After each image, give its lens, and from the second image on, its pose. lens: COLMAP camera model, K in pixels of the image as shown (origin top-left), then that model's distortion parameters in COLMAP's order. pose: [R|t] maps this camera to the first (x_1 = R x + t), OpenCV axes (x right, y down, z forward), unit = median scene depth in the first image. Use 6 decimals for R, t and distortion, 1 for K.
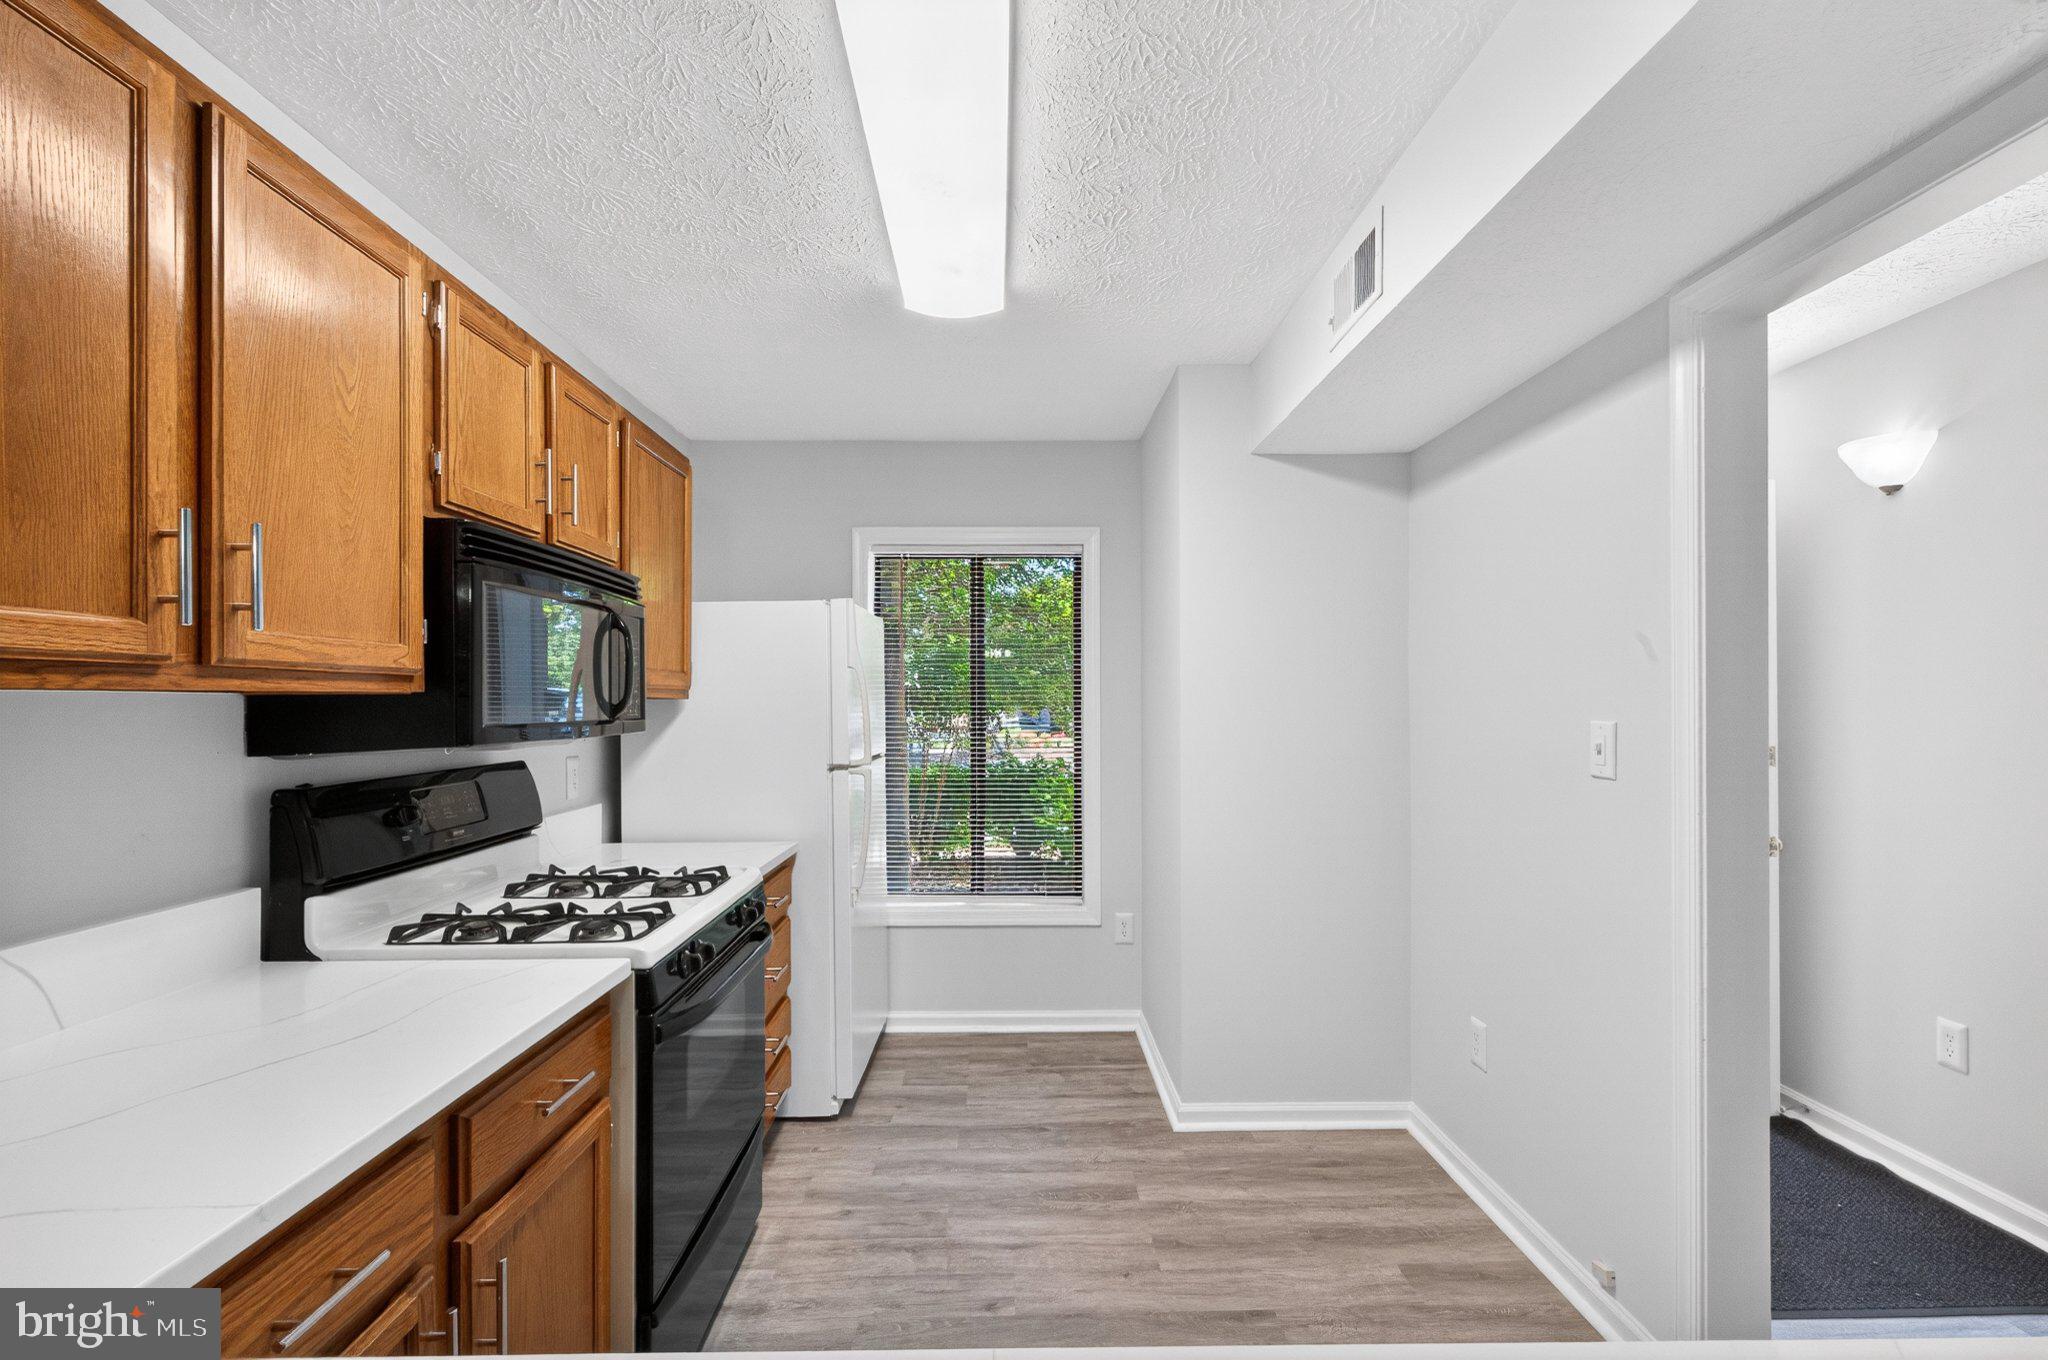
lens RADIAL K [[901.2, 0, 1031.8], [0, 901.2, 701.5], [0, 0, 1]] dist [-0.000232, -0.000030]
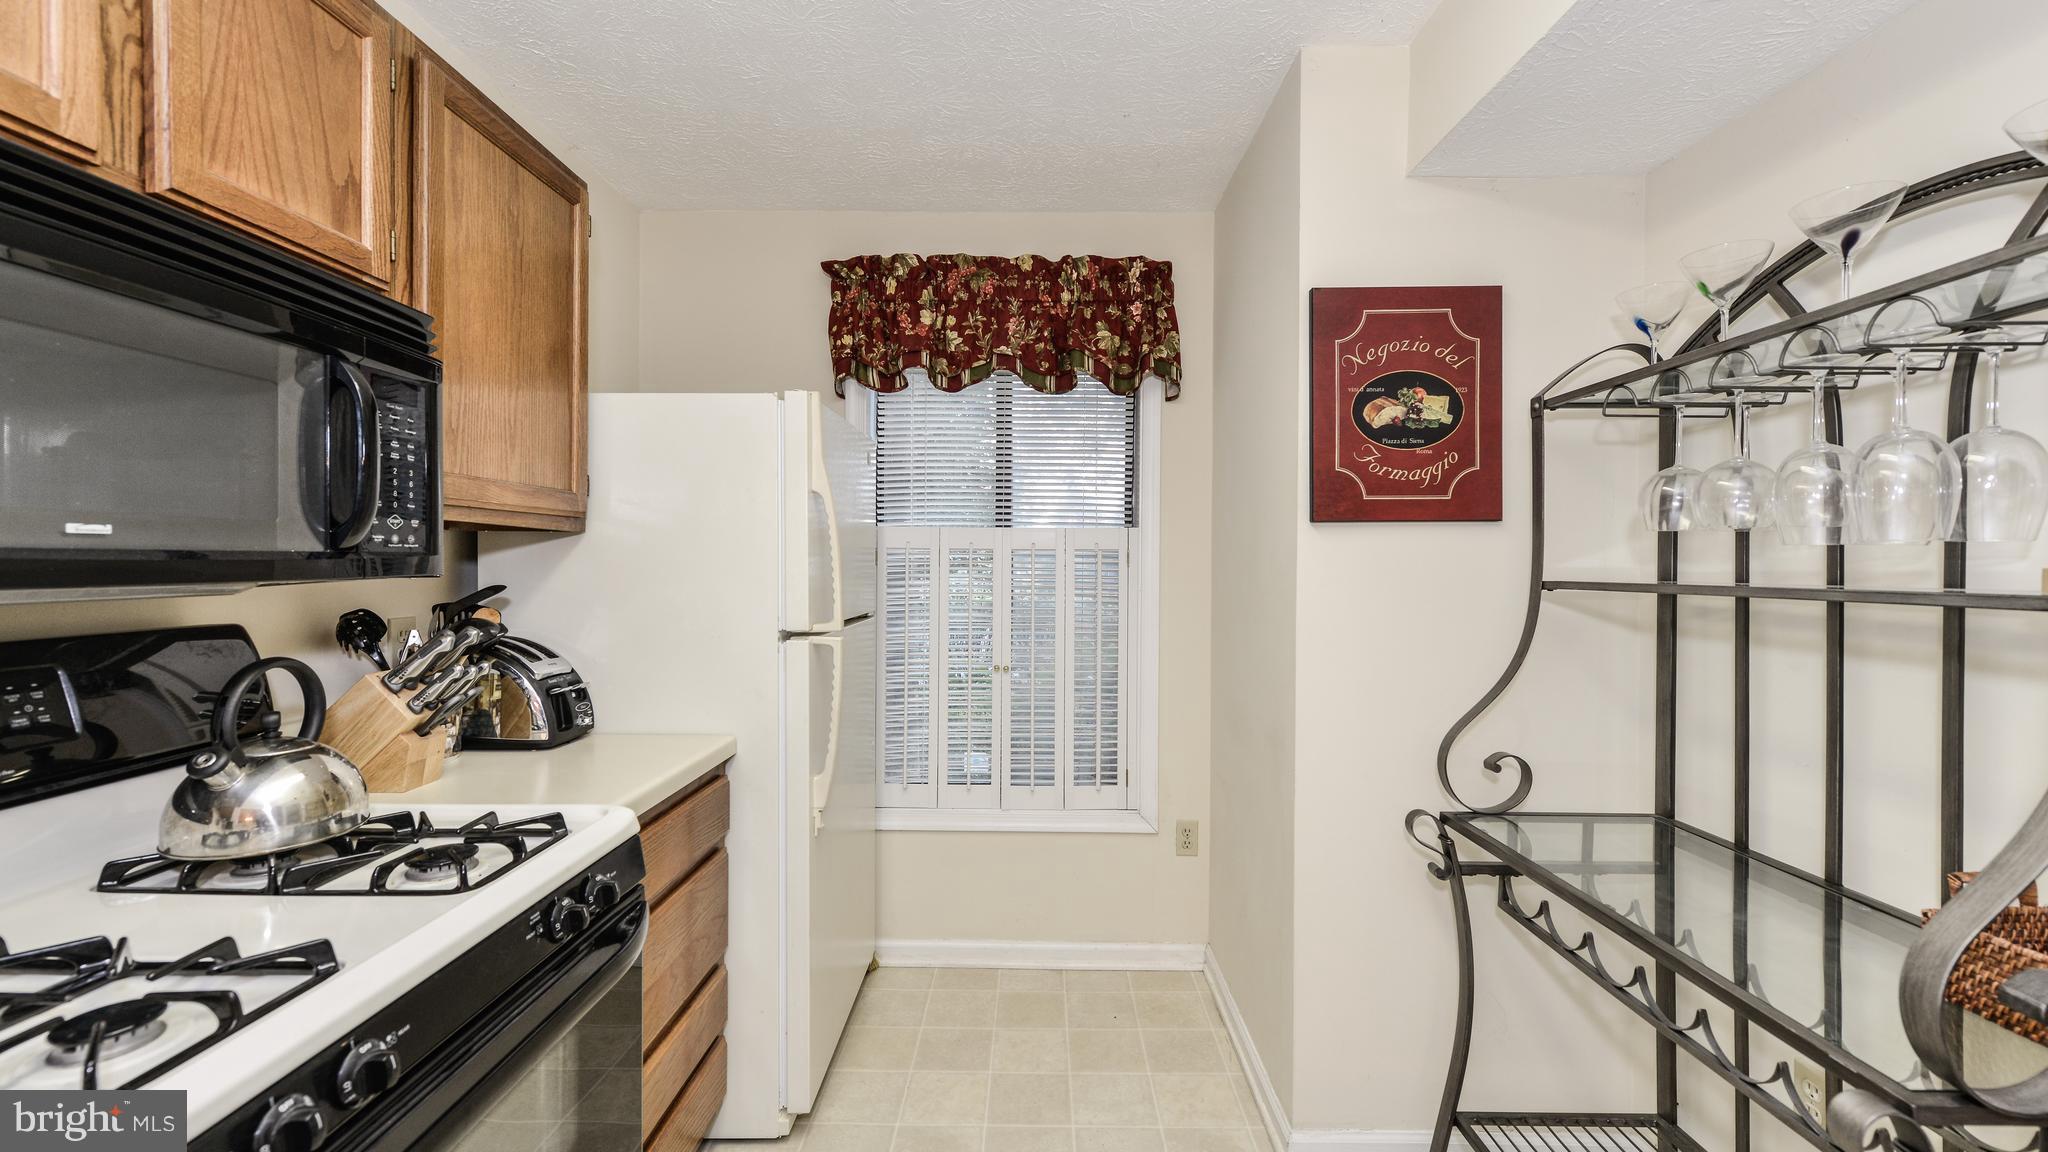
lens RADIAL K [[791.1, 0, 1024.4], [0, 791.1, 562.0], [0, 0, 1]] dist [0.000107, -0.000057]
pose [[0.999232, 0.022112, -0.032358, -0.023179], [-0.022034, 0.999753, 0.002763, 0.012759], [0.032411, -0.002048, 0.999473, 0.426753]]
